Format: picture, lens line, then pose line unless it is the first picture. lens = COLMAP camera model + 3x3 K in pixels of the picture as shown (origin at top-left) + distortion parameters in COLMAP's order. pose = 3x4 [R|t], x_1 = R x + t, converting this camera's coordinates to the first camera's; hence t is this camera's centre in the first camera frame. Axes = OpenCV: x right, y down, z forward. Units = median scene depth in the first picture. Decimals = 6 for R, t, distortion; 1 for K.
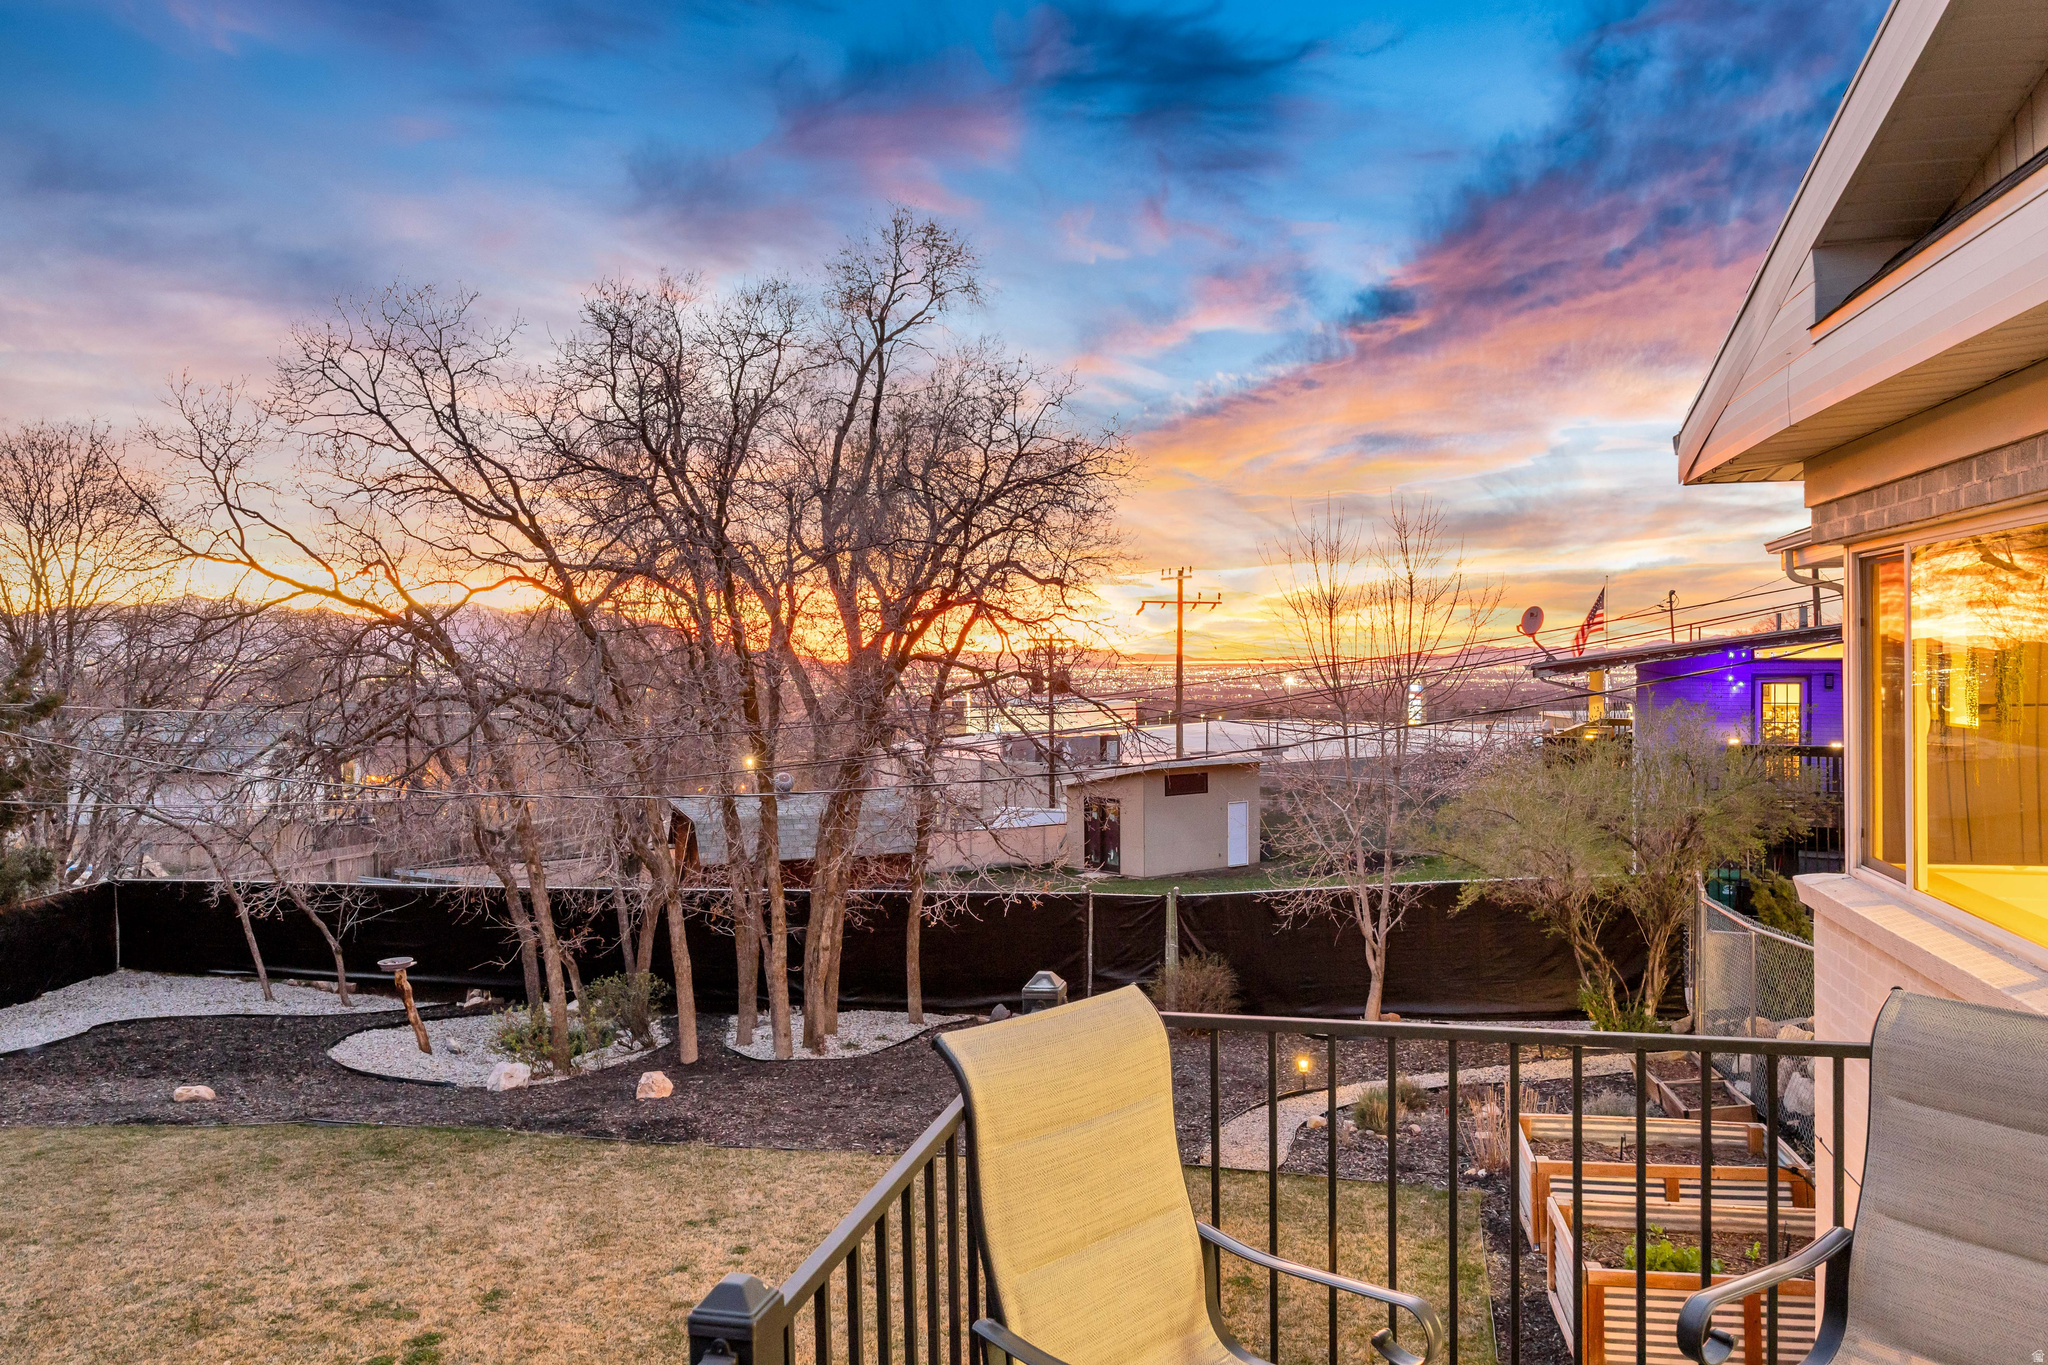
lens RADIAL K [[1508.4, 0, 1030.5], [0, 1508.4, 683.5], [0, 0, 1]] dist [0.001843, -0.000084]
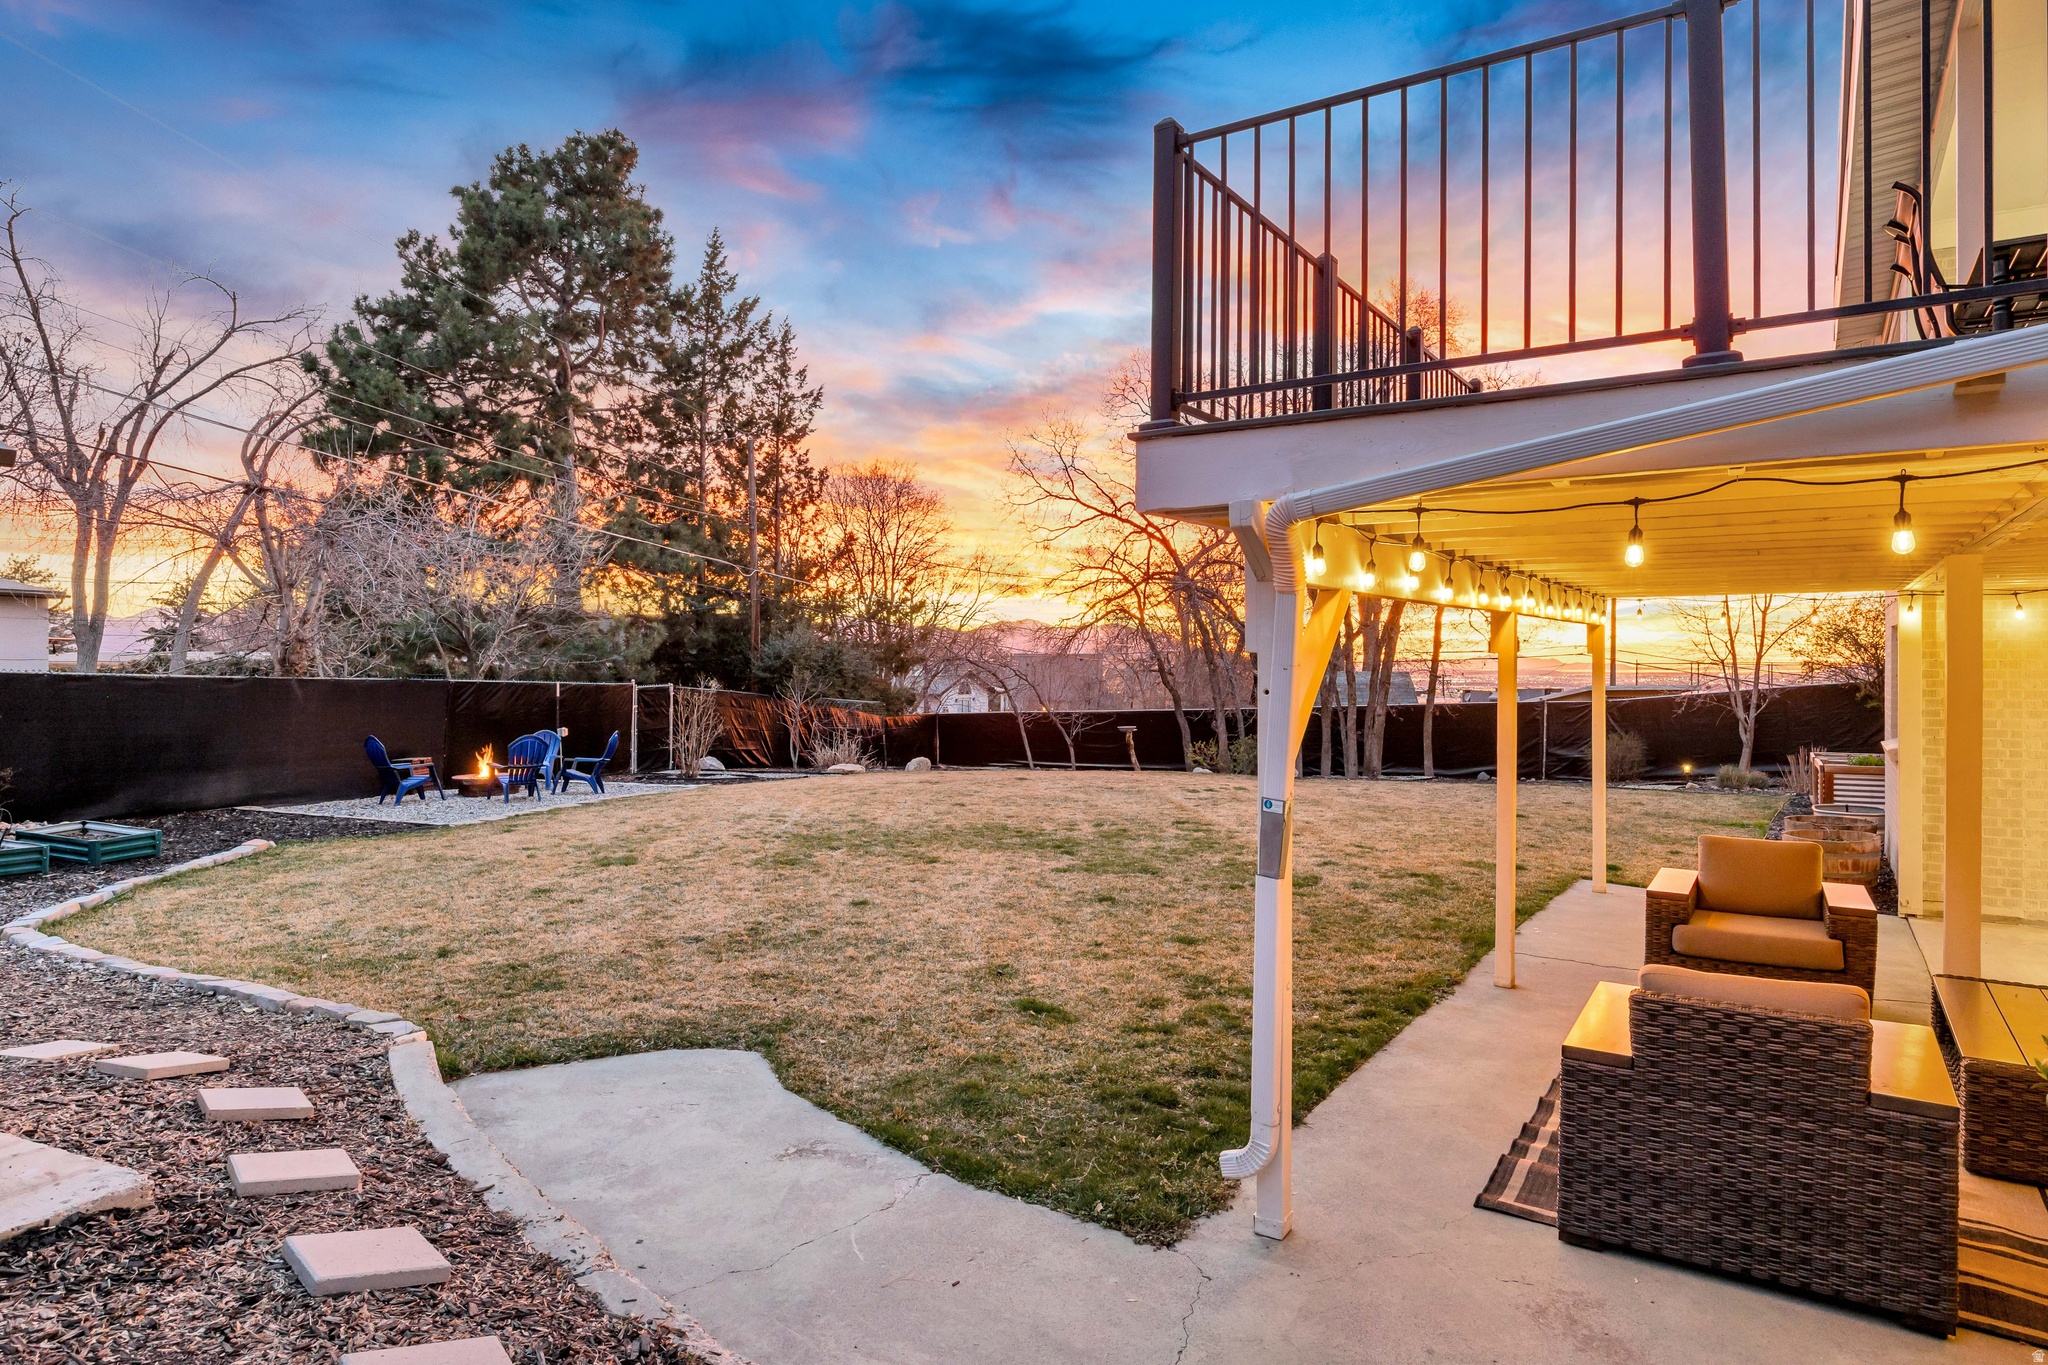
lens RADIAL K [[1197.4, 0, 1026.3], [0, 1197.4, 659.9], [0, 0, 1]] dist [0.001648, -0.001278]
pose [[0.936218, 0.009442, -0.351294, -0.029505], [-0.016292, 0.999730, -0.016546, 0.126379], [0.351043, 0.021214, 0.936119, -0.376572]]
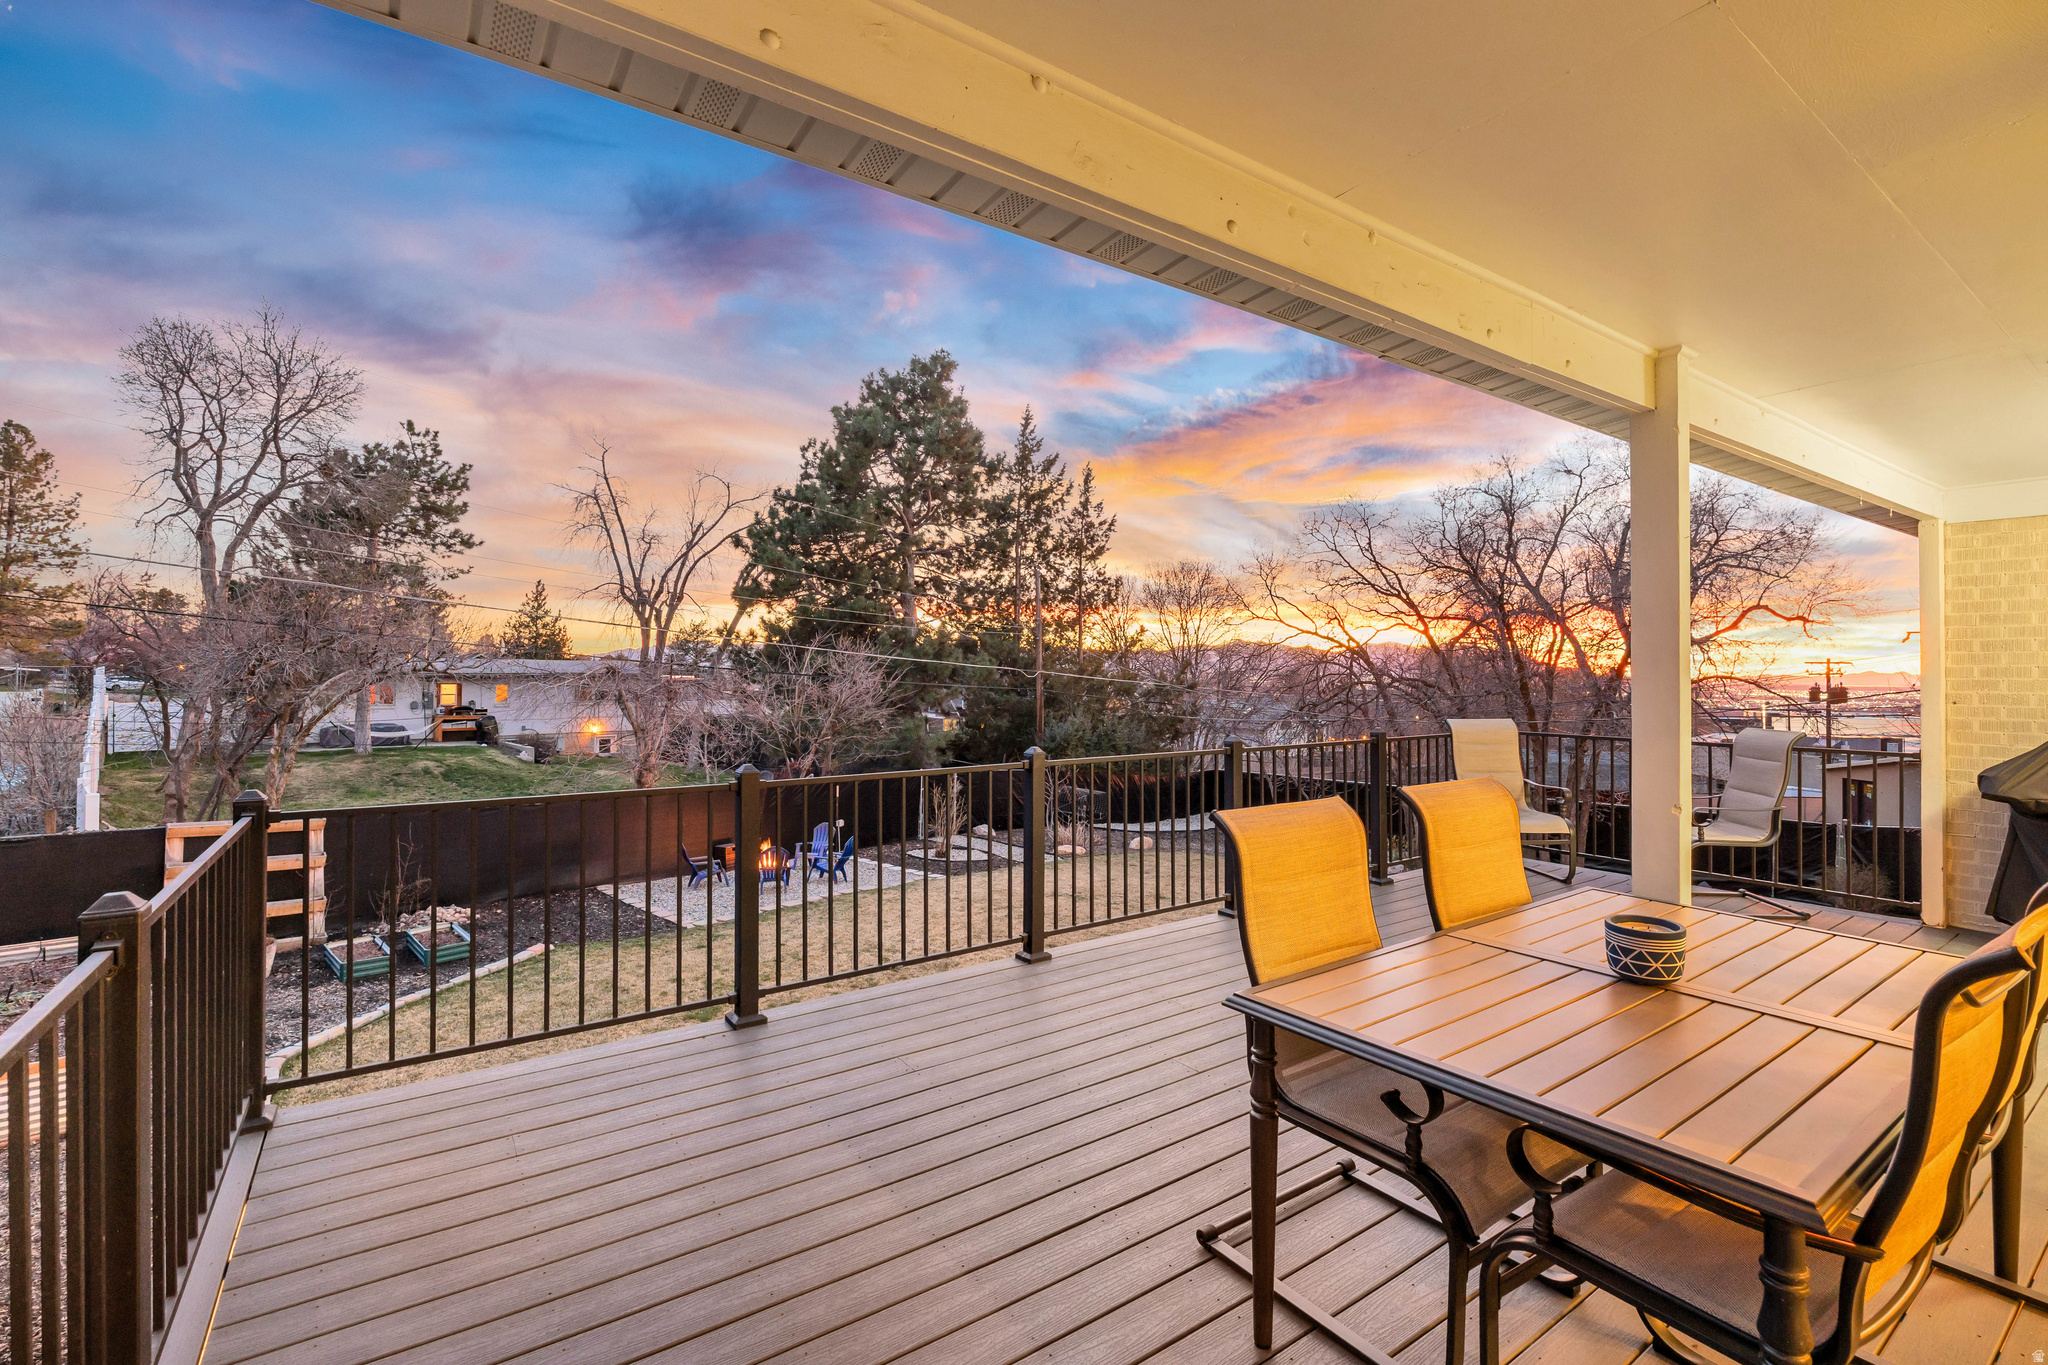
lens RADIAL K [[912.6, 0, 1023.2], [0, 912.6, 659.2], [0, 0, 1]] dist [-0.016885, 0.000604]
pose [[0.736674, 0.002458, -0.676244, 0.098132], [-0.025184, 0.999399, -0.023802, 0.016443], [0.675779, 0.034565, 0.736294, -0.209927]]
